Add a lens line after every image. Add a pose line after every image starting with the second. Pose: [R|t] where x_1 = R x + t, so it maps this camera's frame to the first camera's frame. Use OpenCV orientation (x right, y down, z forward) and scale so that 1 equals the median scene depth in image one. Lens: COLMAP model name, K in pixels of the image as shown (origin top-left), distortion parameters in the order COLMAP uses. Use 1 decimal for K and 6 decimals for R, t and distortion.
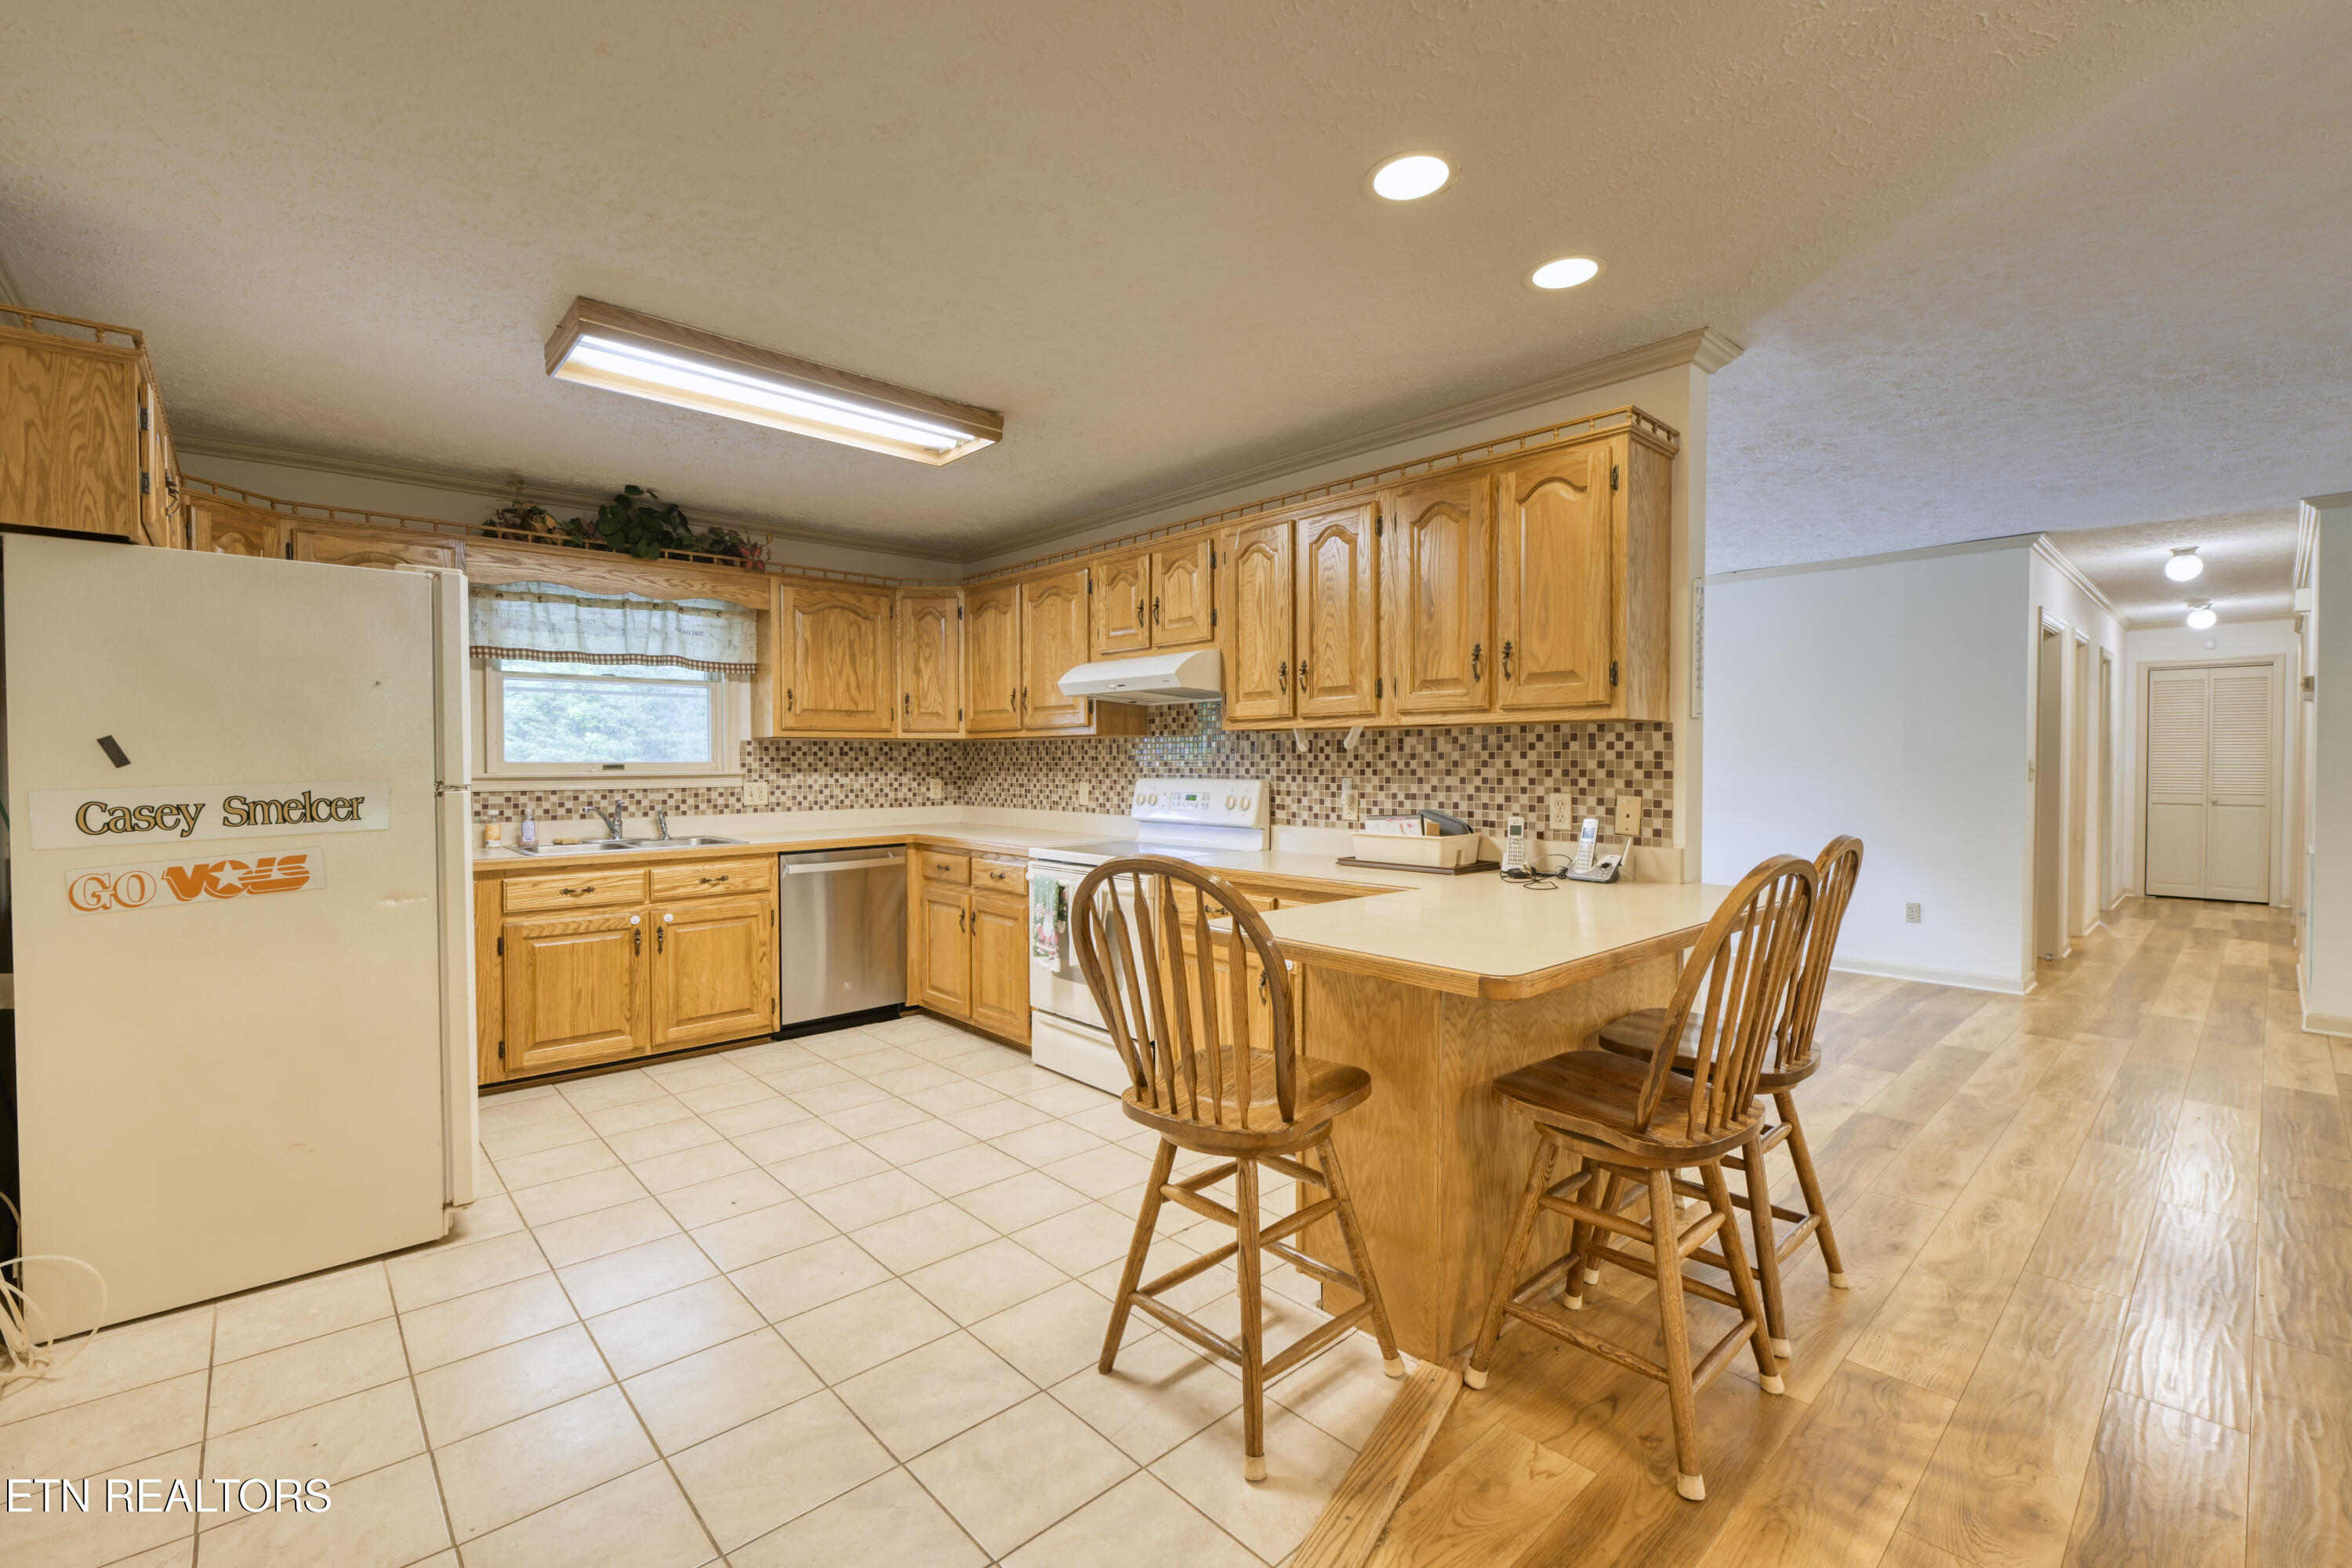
lens RADIAL K [[998.4, 0, 1191.4], [0, 998.4, 777.3], [0, 0, 1]] dist [-0.003559, -0.000401]
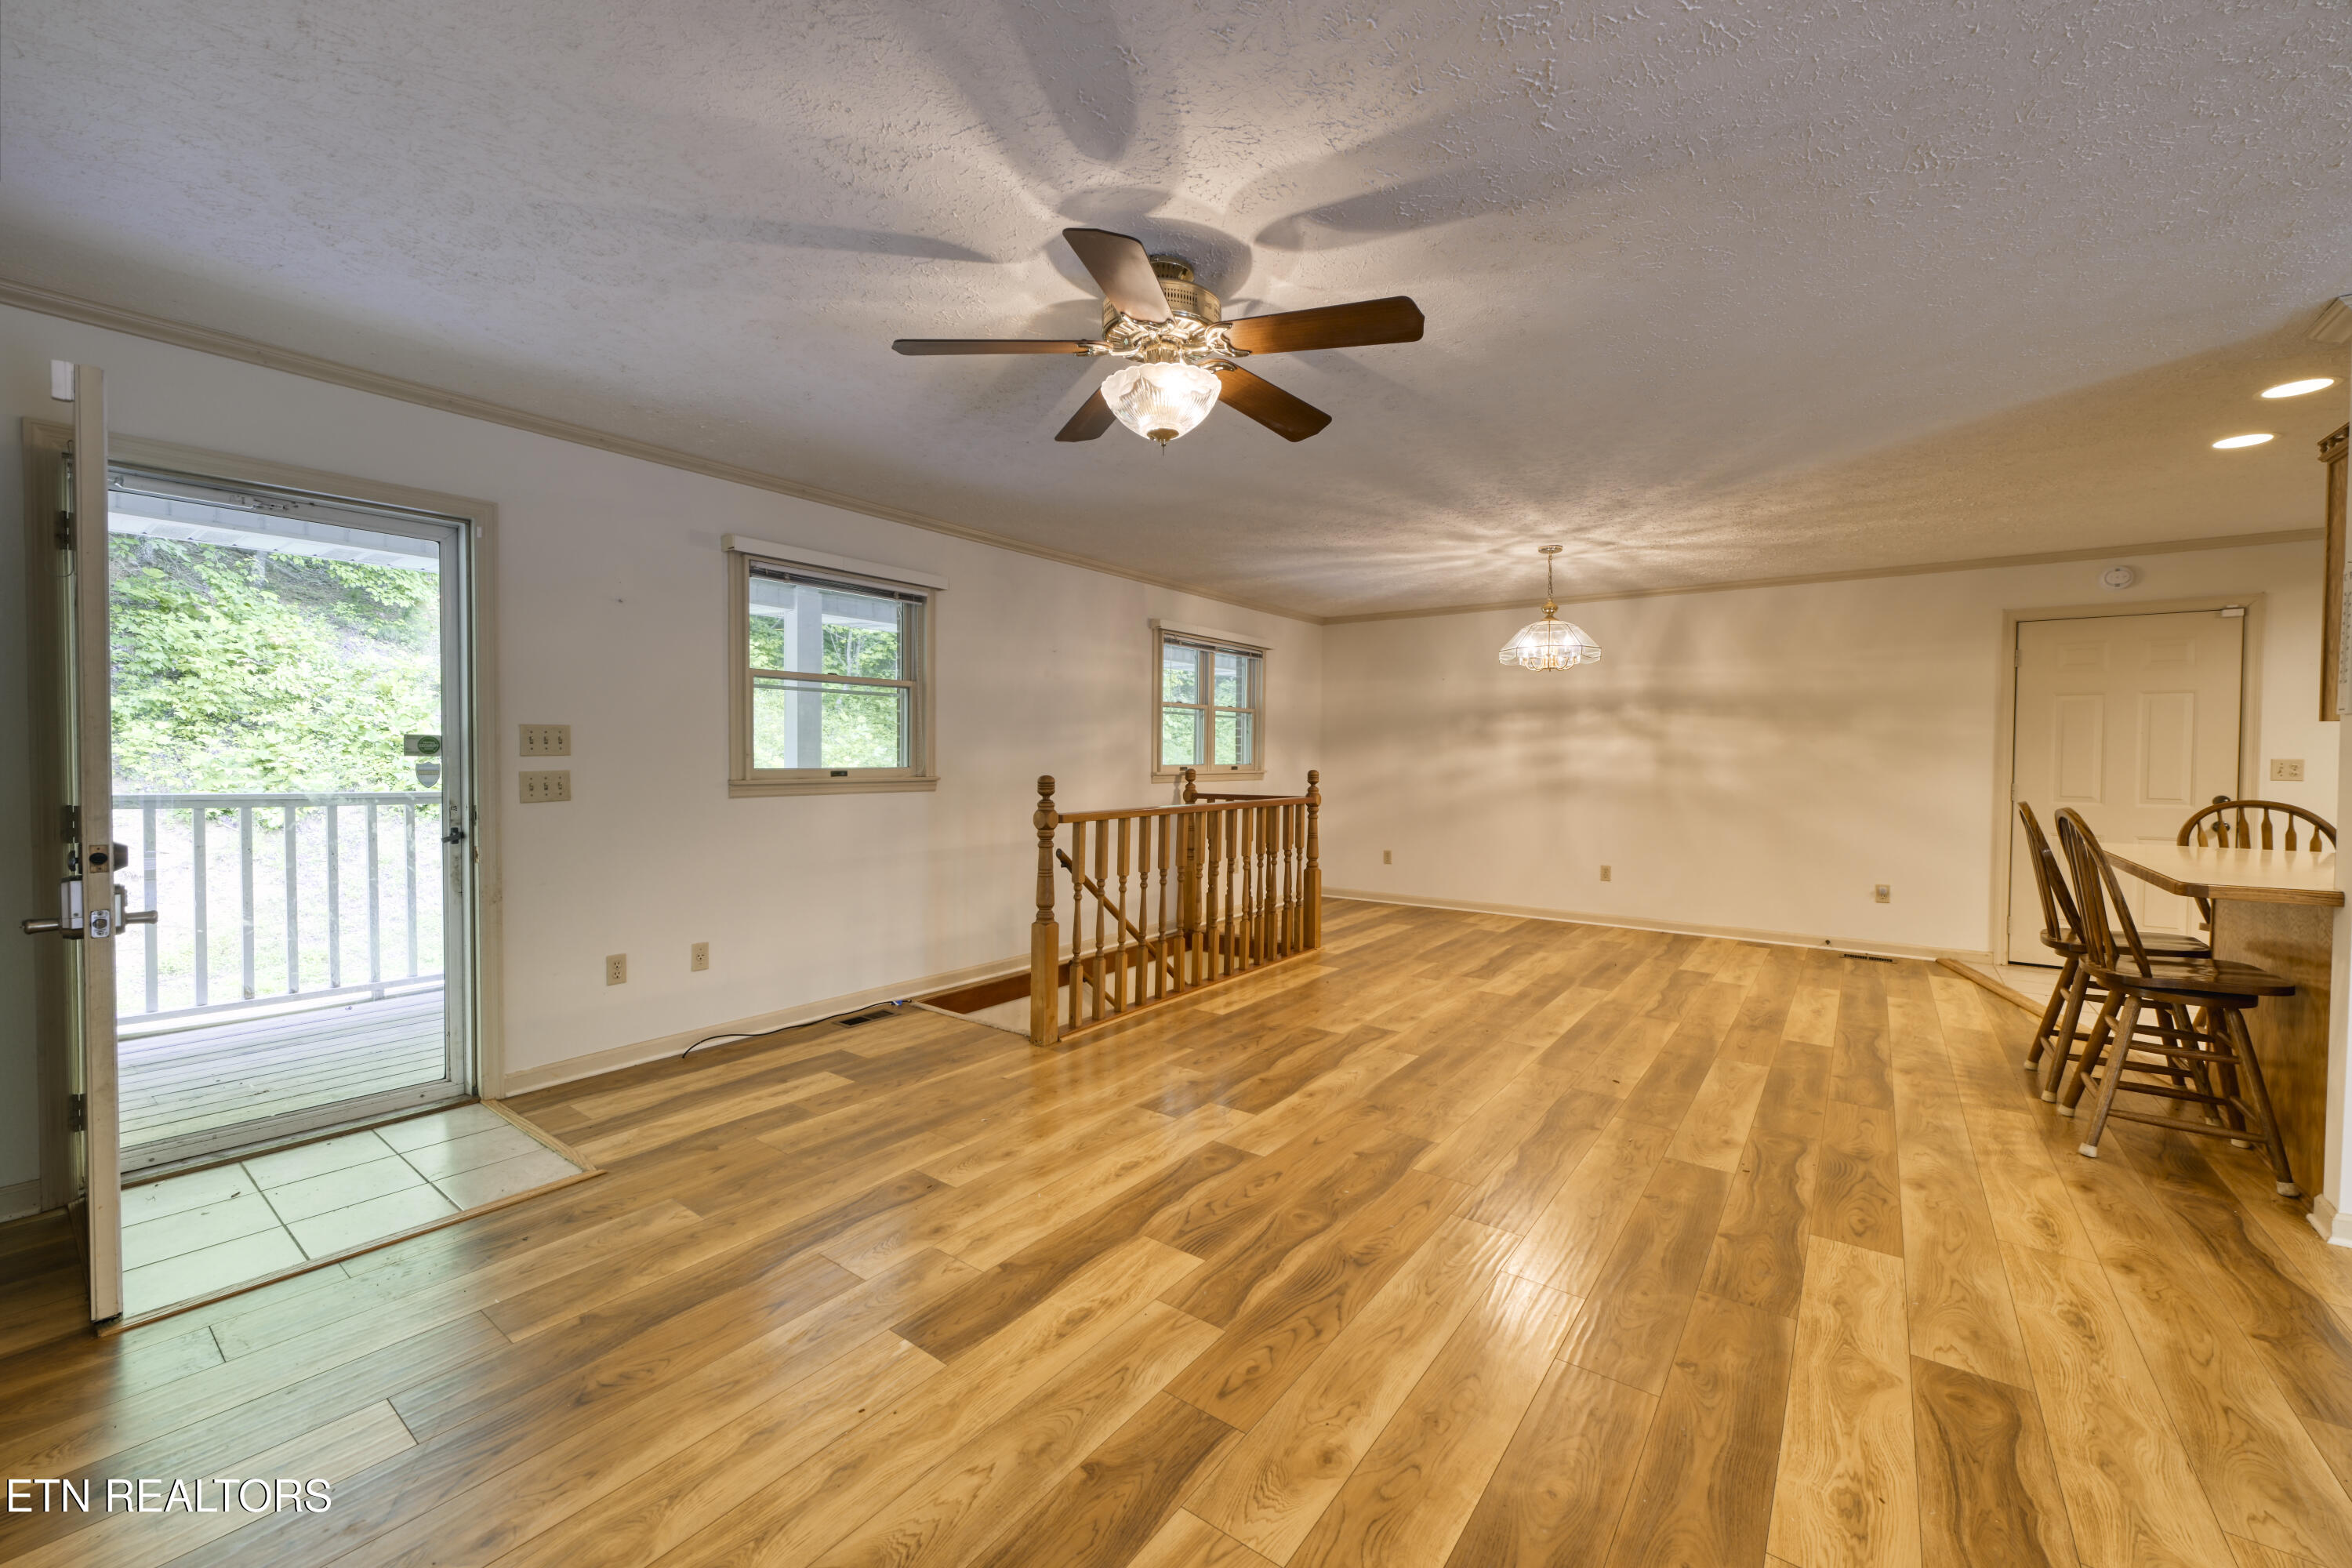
lens RADIAL K [[930.4, 0, 1186.4], [0, 930.4, 782.3], [0, 0, 1]] dist [-0.002267, -0.000364]
pose [[-0.981769, 0.001816, -0.190071, 1.189476], [-0.007566, 0.998789, 0.048622, -0.020108], [0.189929, 0.049173, -0.980566, 1.130917]]
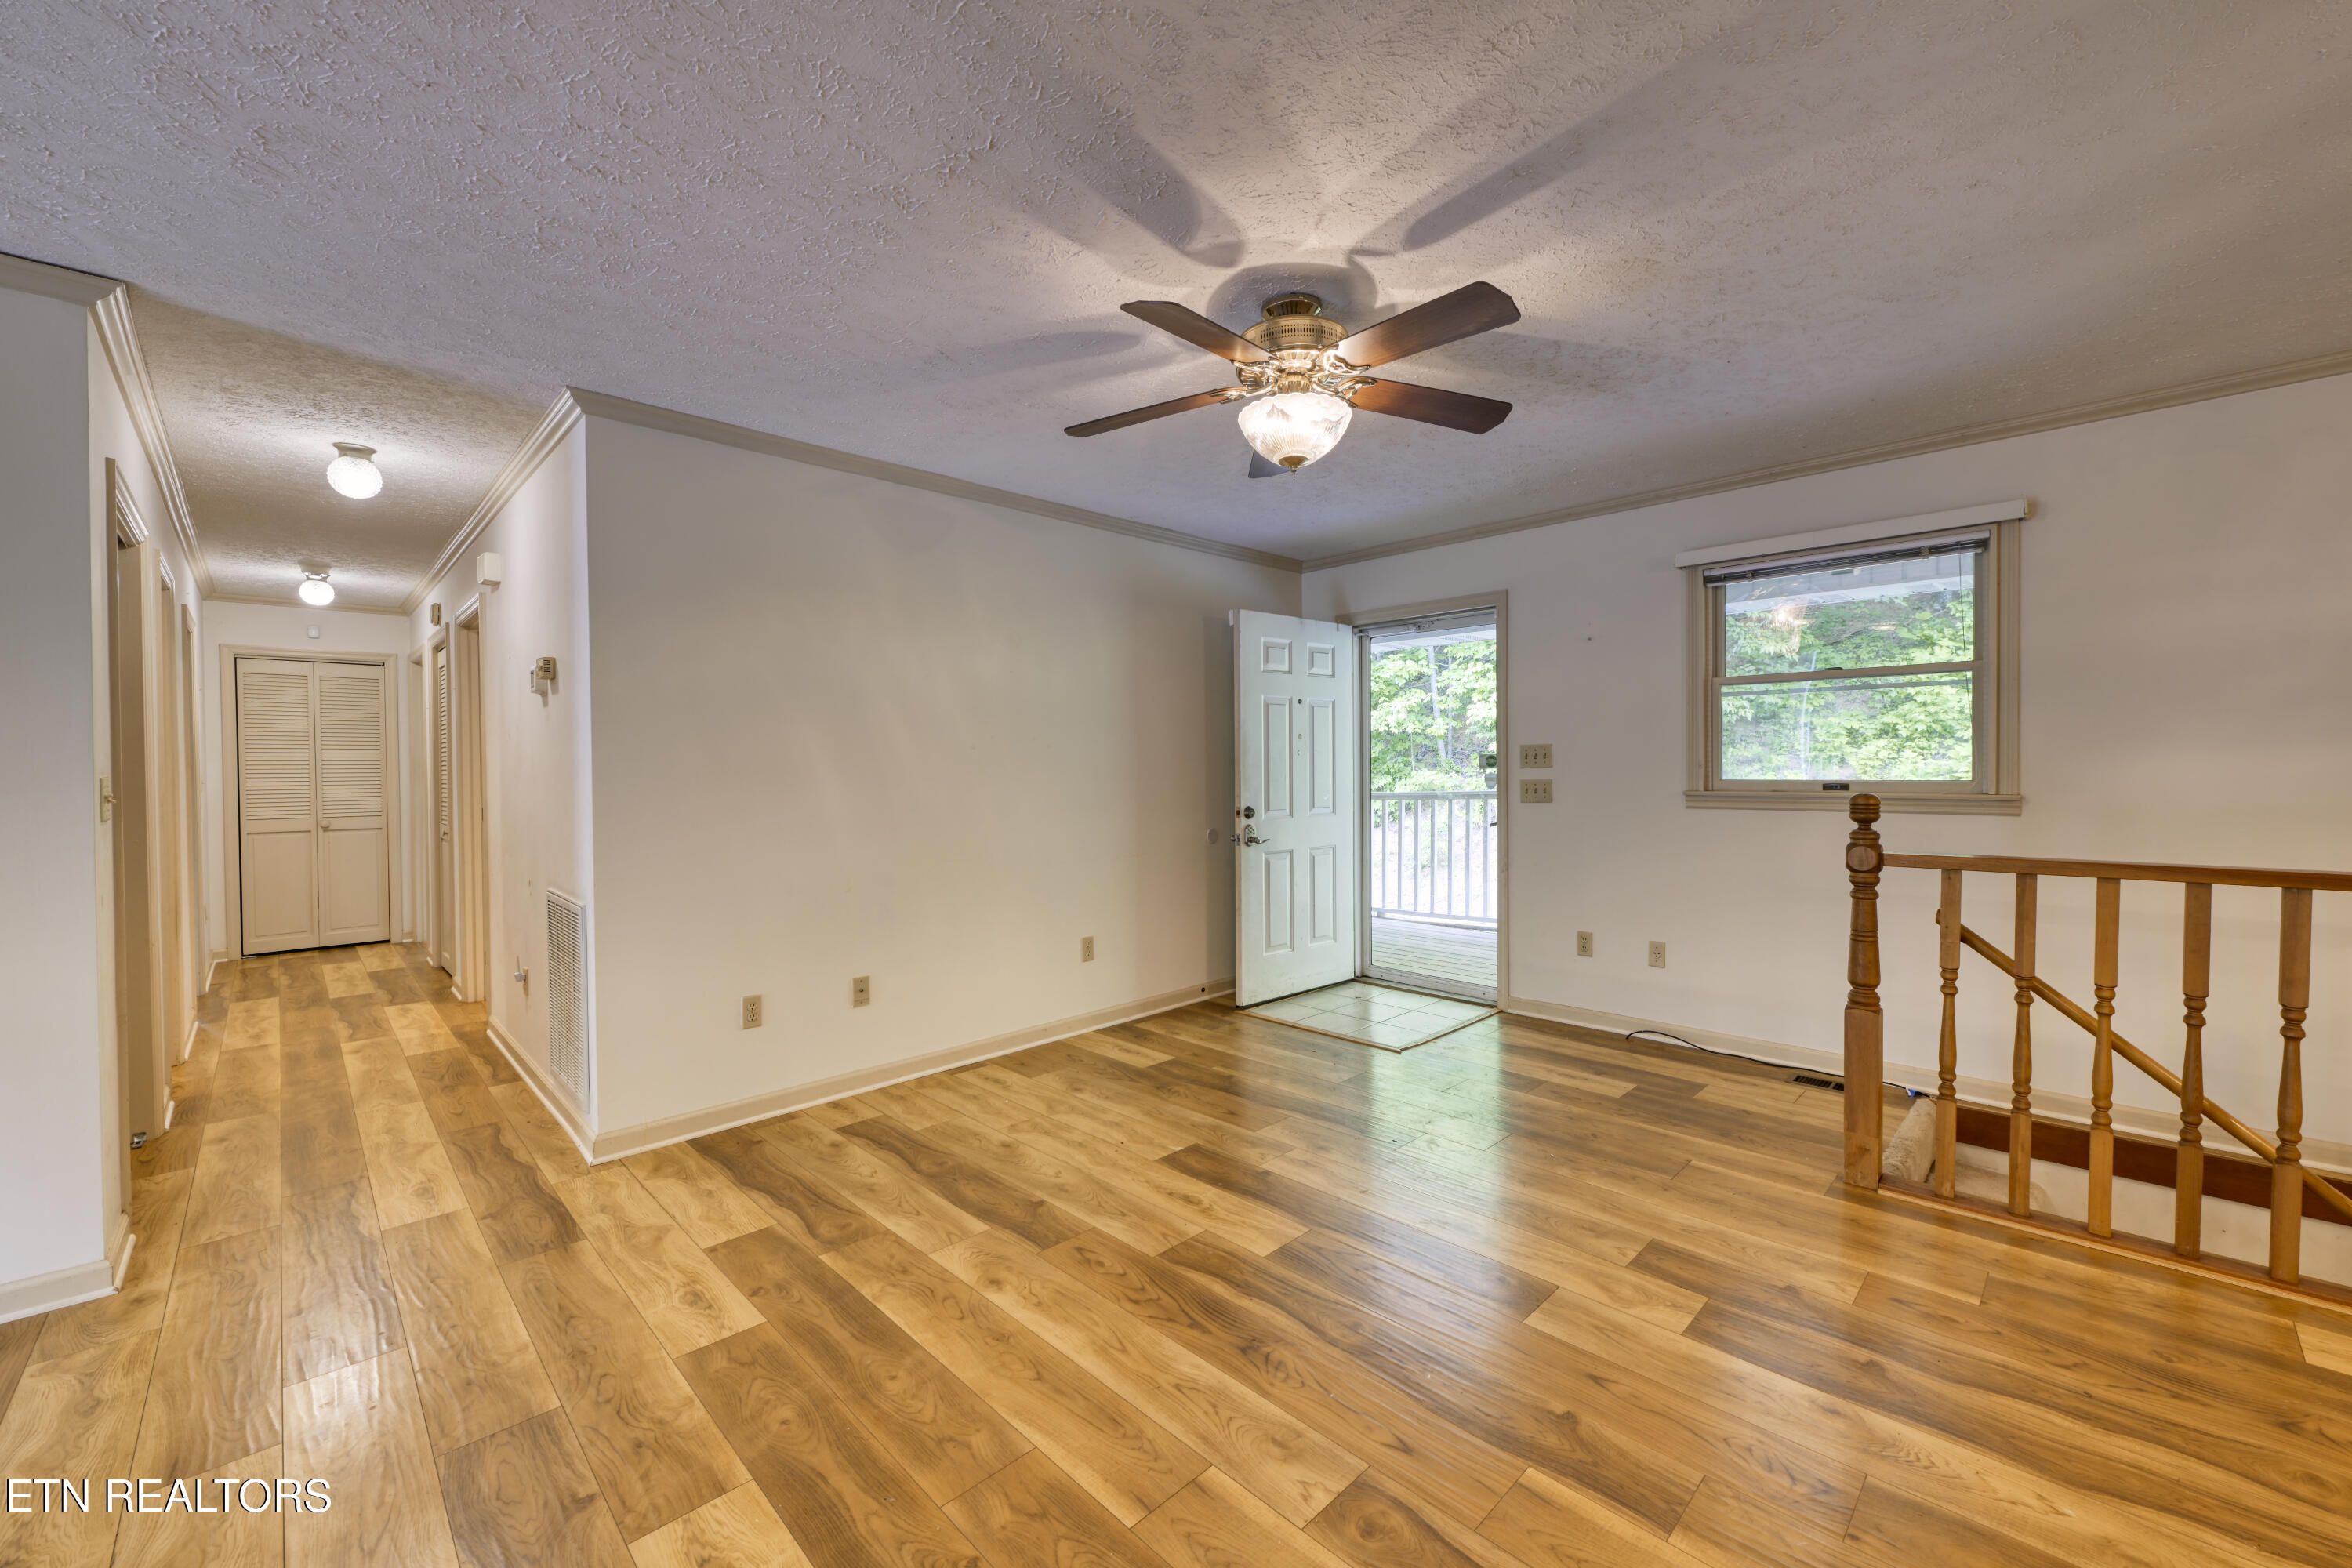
lens RADIAL K [[925.2, 0, 1185.6], [0, 925.2, 784.2], [0, 0, 1]] dist [-0.000749, -0.000461]
pose [[-0.034538, -0.016722, 0.999263, 0.515806], [0.026759, 0.999486, 0.017651, -0.010319], [-0.999045, 0.027349, -0.034073, 0.665679]]
